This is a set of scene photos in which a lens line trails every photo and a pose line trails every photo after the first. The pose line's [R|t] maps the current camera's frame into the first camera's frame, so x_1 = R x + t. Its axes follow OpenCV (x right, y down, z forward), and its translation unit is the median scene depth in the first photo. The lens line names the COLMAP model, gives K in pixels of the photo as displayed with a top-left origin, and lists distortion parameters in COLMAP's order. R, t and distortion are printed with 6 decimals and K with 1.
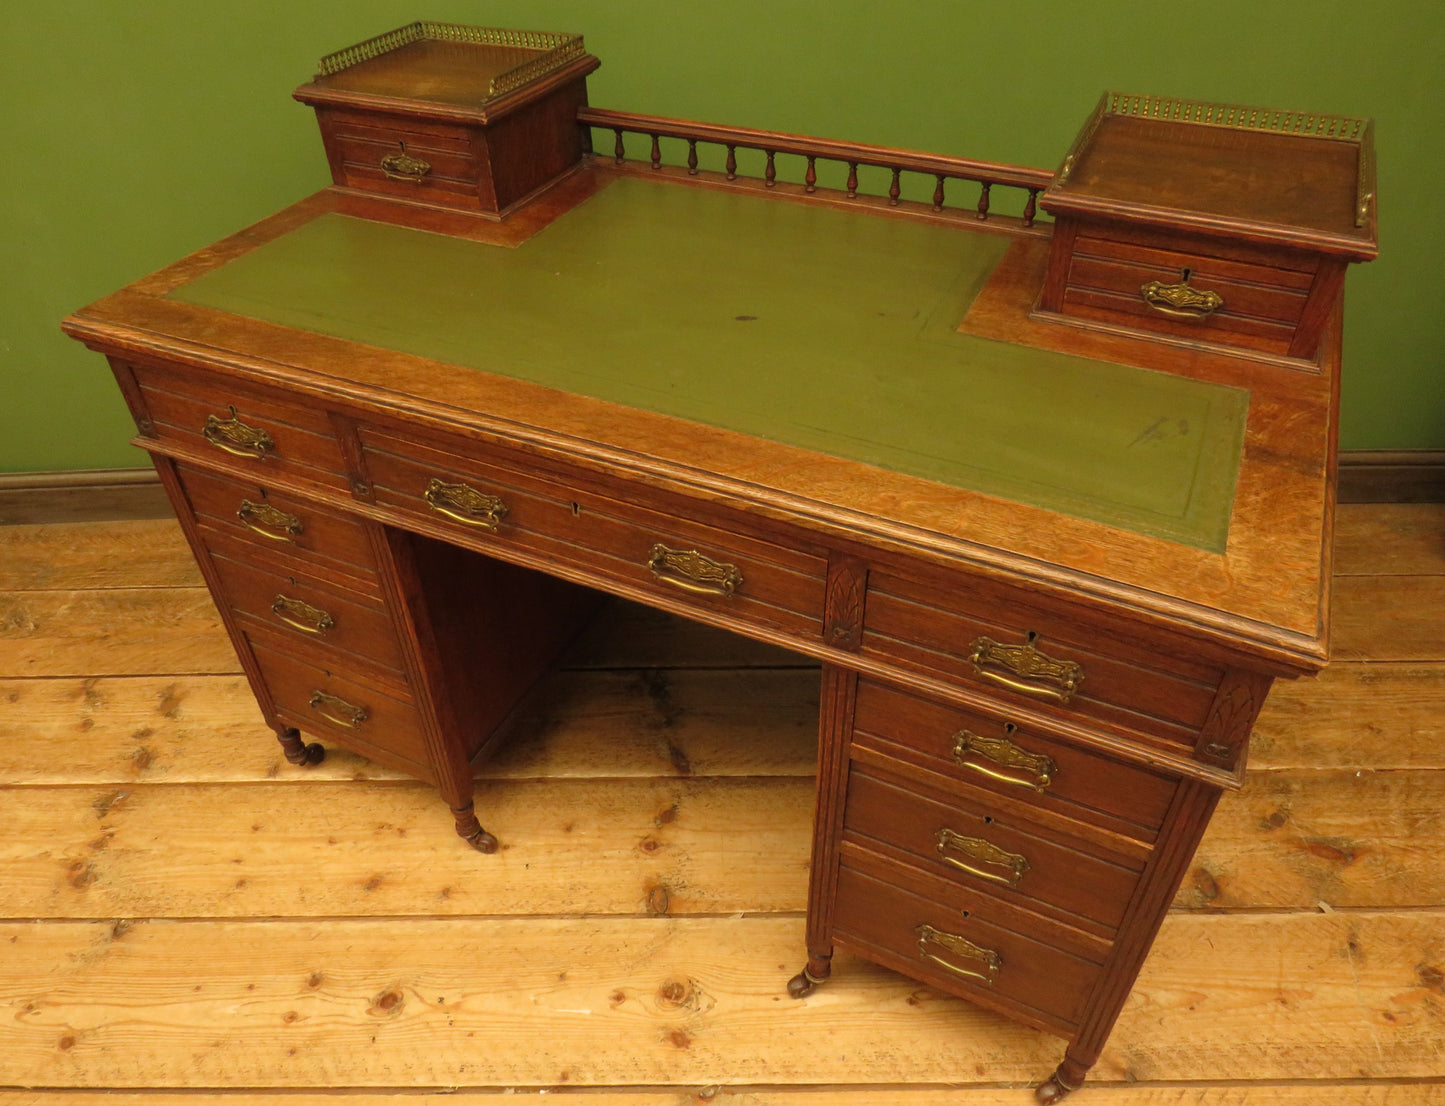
lens RADIAL K [[1042.7, 0, 748.6], [0, 1042.7, 554.2], [0, 0, 1]] dist [-0.020567, 0.003338]
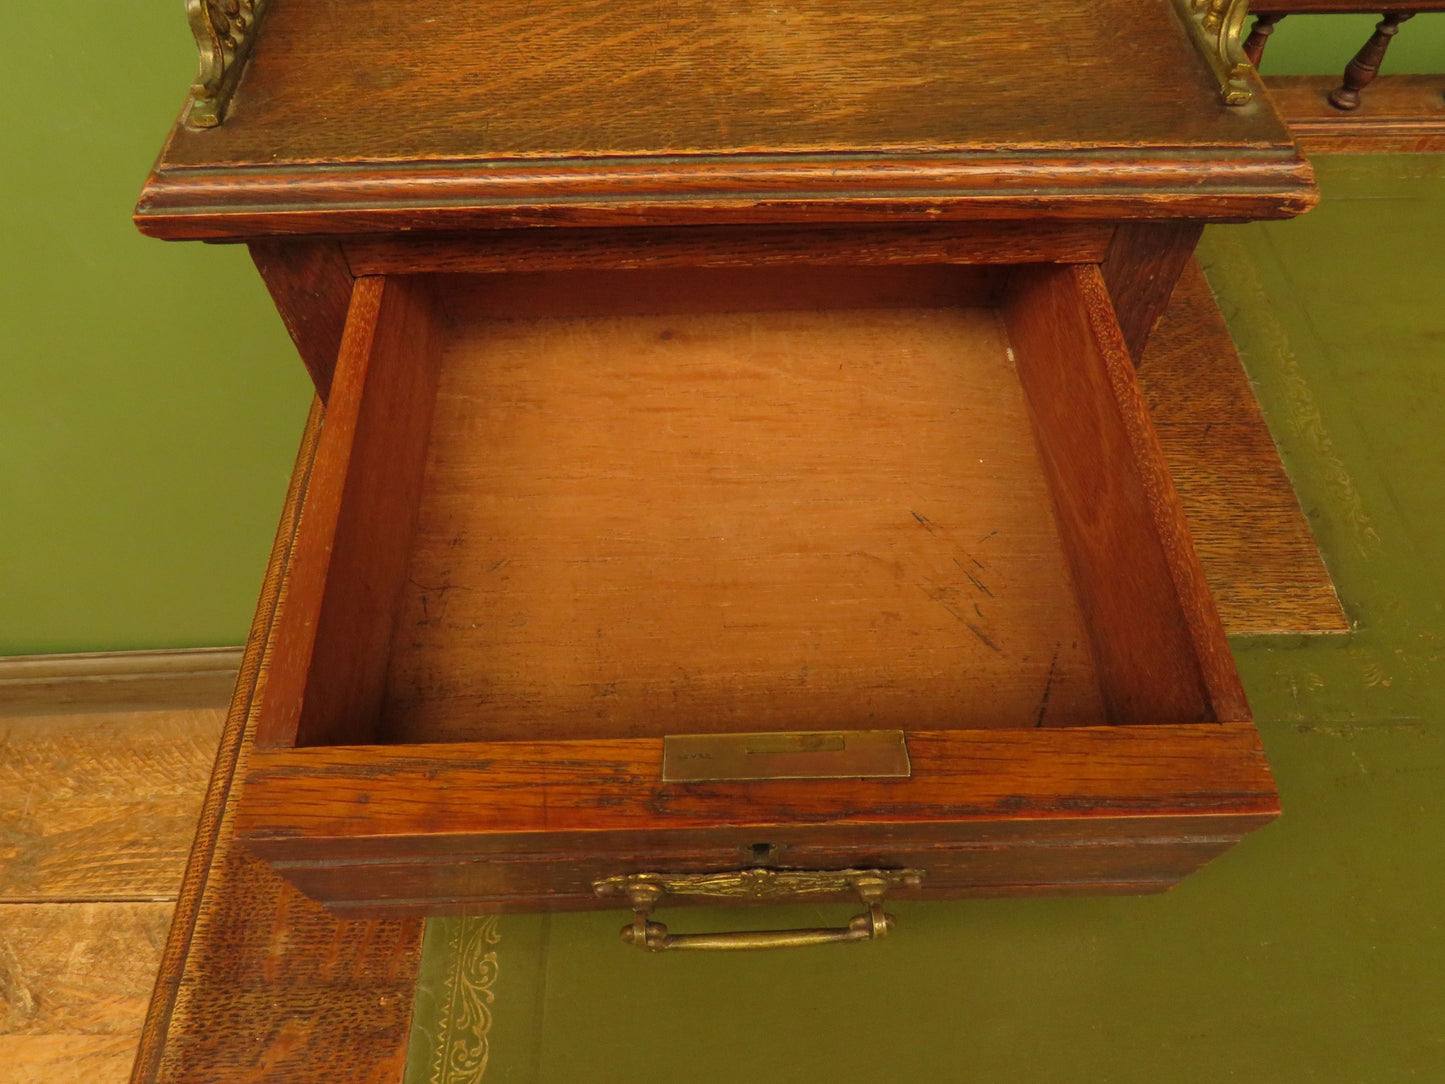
lens RADIAL K [[997.5, 0, 720.5], [0, 997.5, 523.4], [0, 0, 1]] dist [-0.012423, 0.006385]
pose [[0.903940, -0.342830, 0.255656, -0.572064], [0.264491, 0.917923, 0.295740, -0.582259], [-0.336061, -0.199713, 0.920423, 1.083498]]
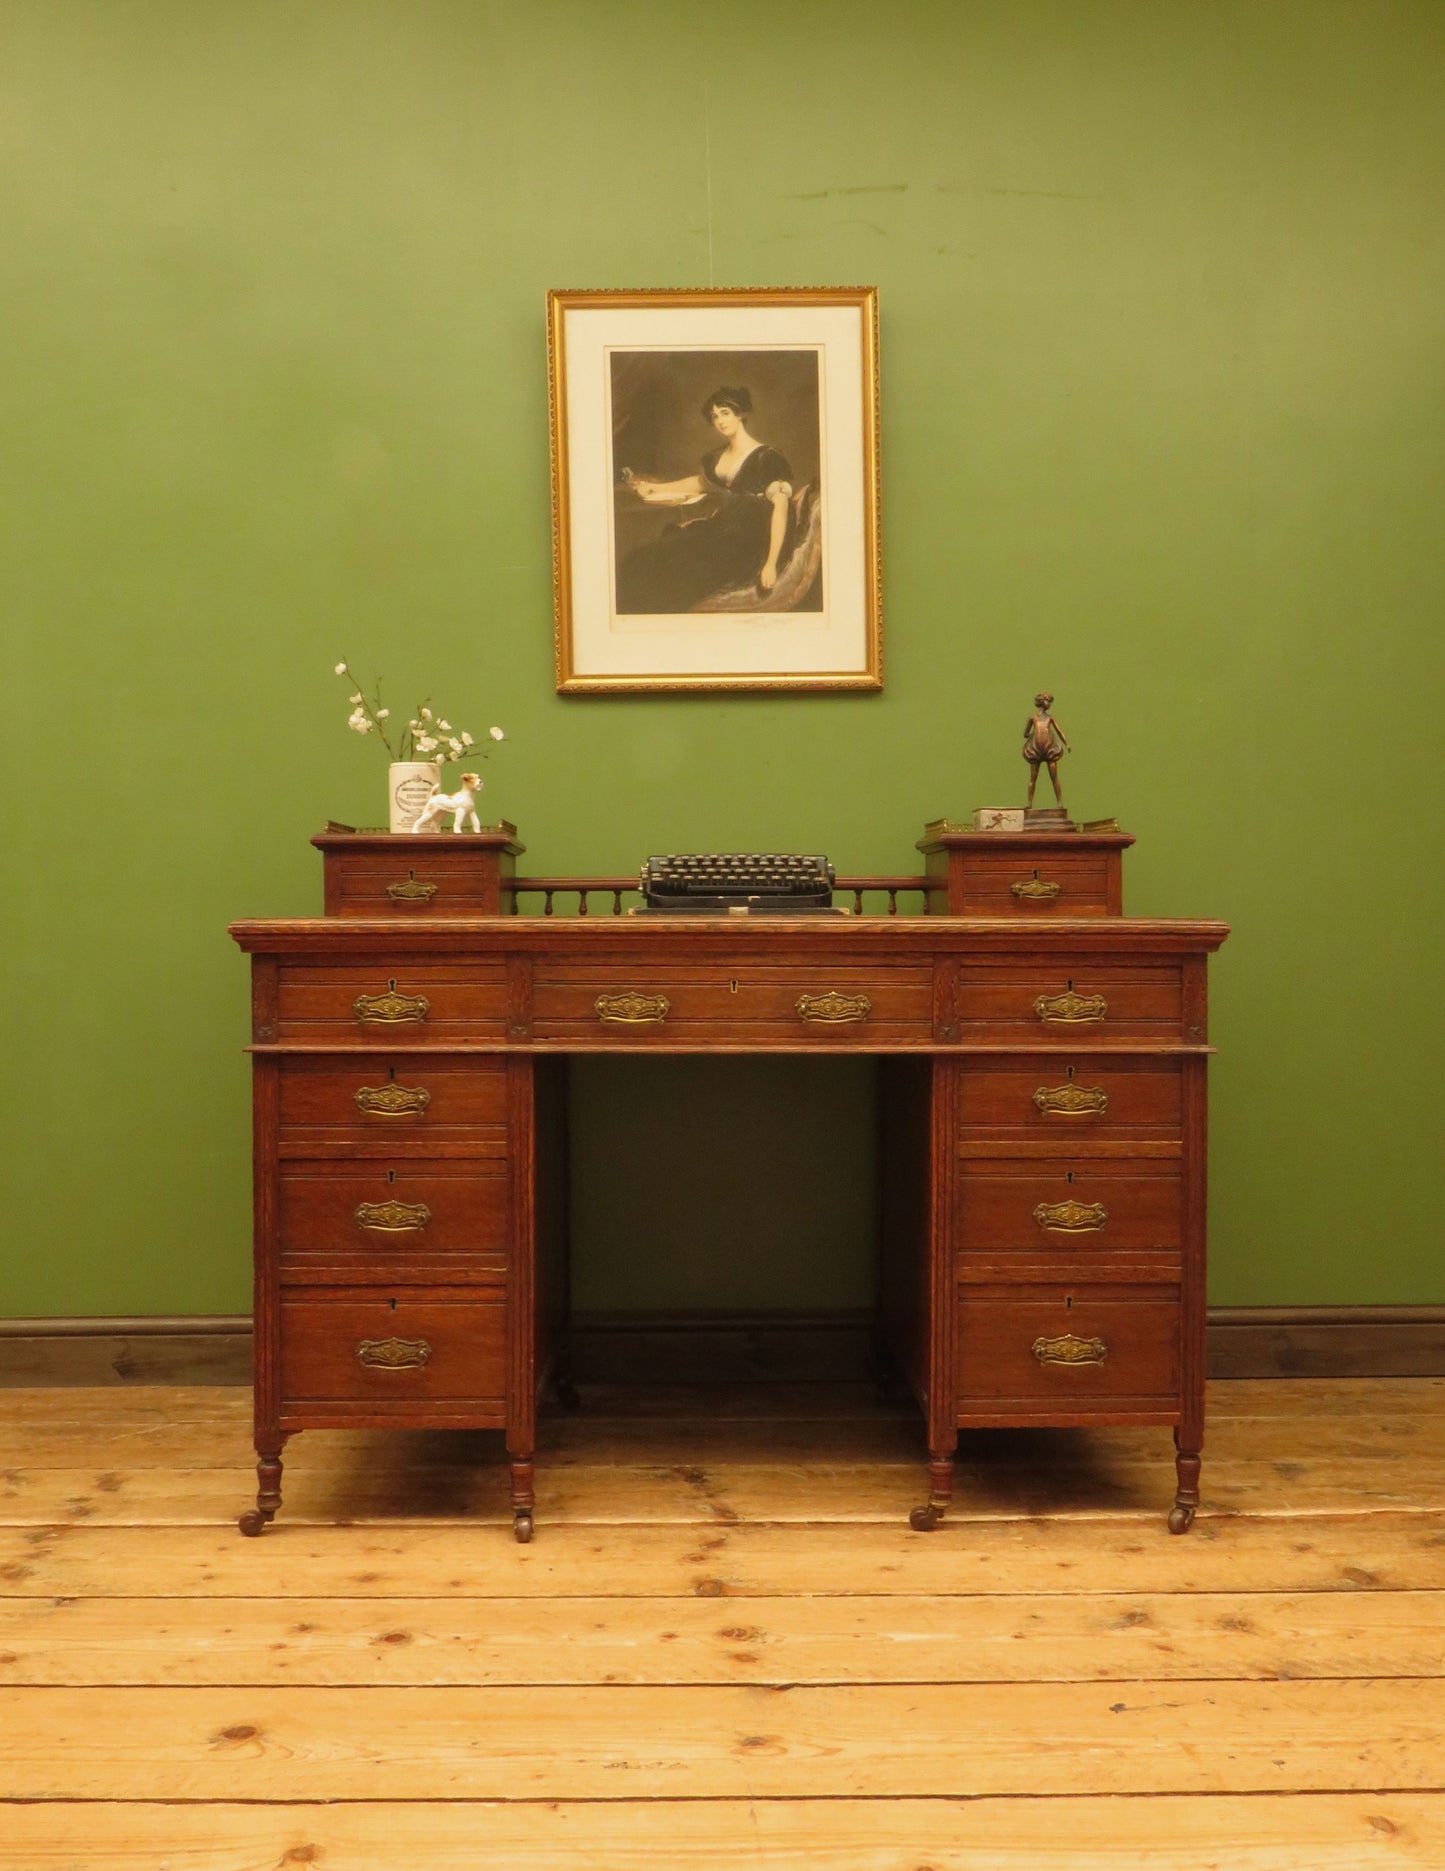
lens RADIAL K [[1640.2, 0, 731.4], [0, 1640.2, 964.5], [0, 0, 1]] dist [-0.030001, -0.001163]
pose [[0.902337, 0.002606, 0.431024, -1.132150], [0.270600, 0.774939, -0.571178, 1.197440], [-0.335506, 0.632030, 0.698551, -0.518055]]
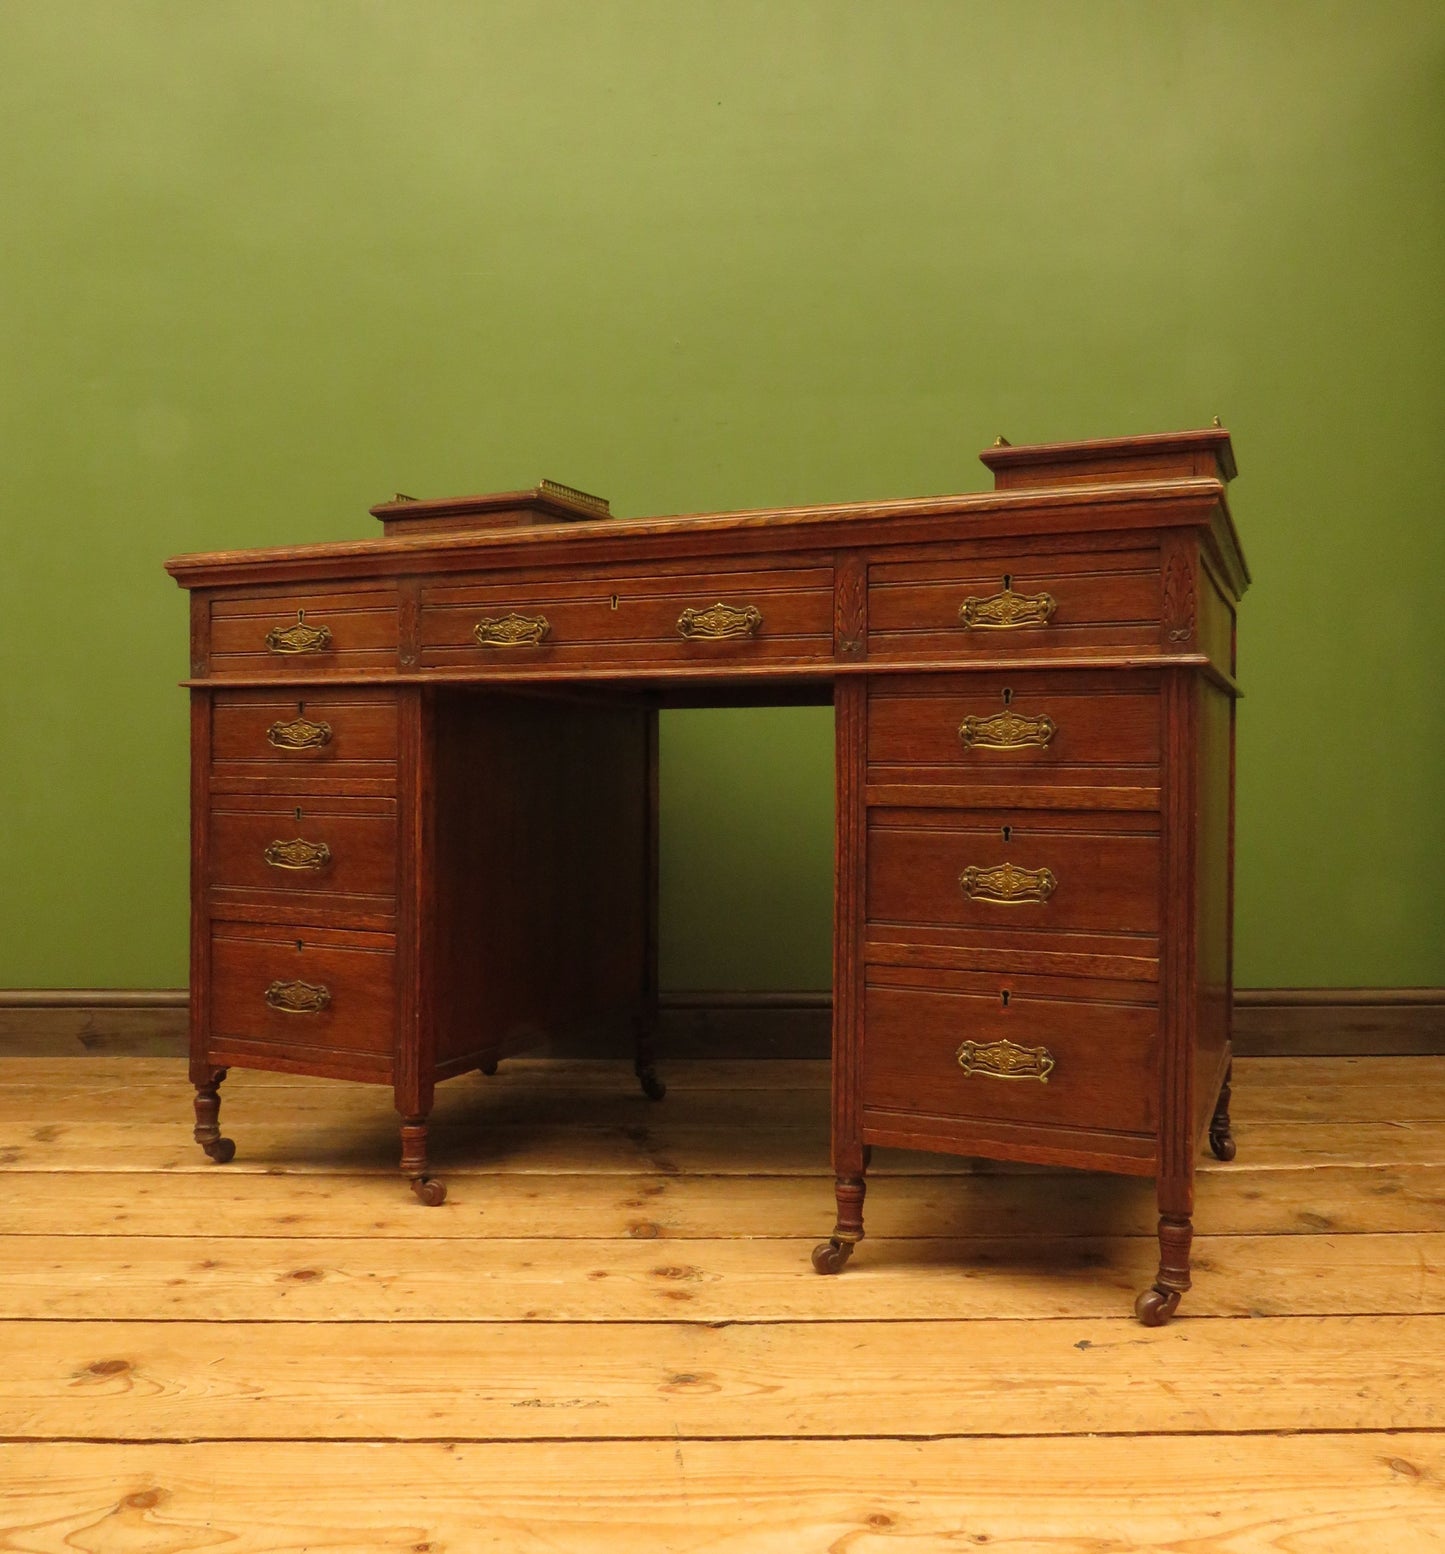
lens RADIAL K [[1301.0, 0, 737.8], [0, 1301.0, 767.9], [0, 0, 1]] dist [-0.015750, 0.004887]
pose [[0.999401, 0.007138, 0.033866, -0.079633], [0.015876, 0.774931, -0.631847, 1.069415], [-0.030753, 0.632006, 0.774353, -0.011995]]
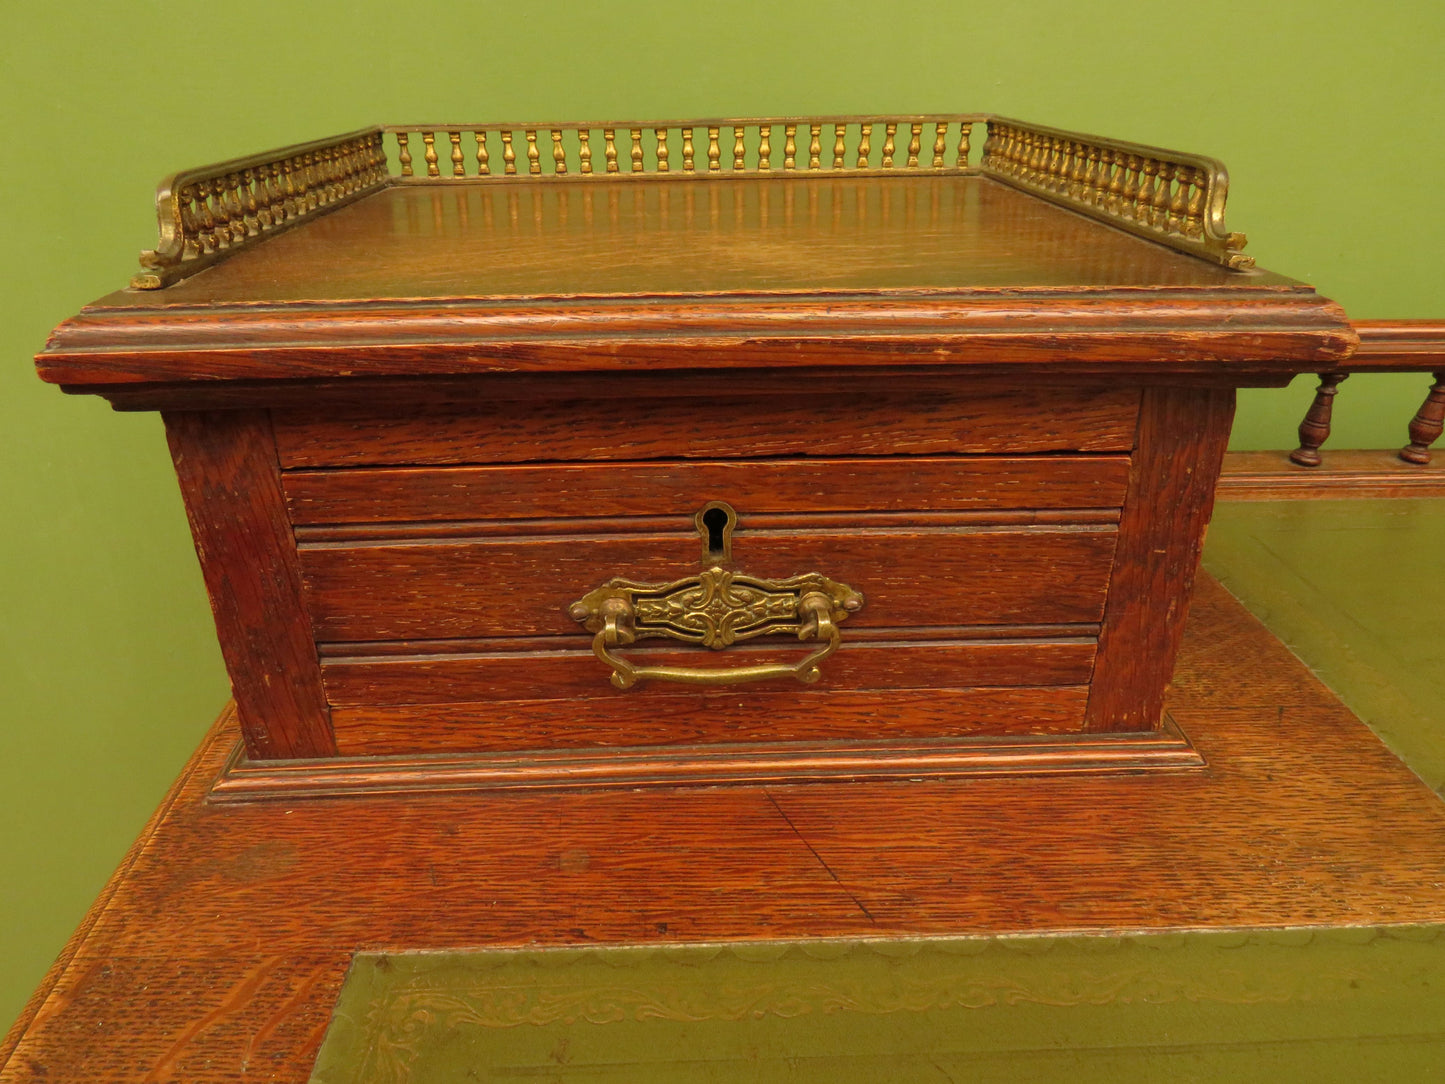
lens RADIAL K [[996.7, 0, 720.4], [0, 996.7, 550.4], [0, 0, 1]] dist [-0.016819, -0.000017]
pose [[0.892133, -0.187978, 0.410808, -0.578342], [0.279038, 0.944416, -0.173829, -0.492591], [-0.355298, 0.269710, 0.894997, 1.144981]]
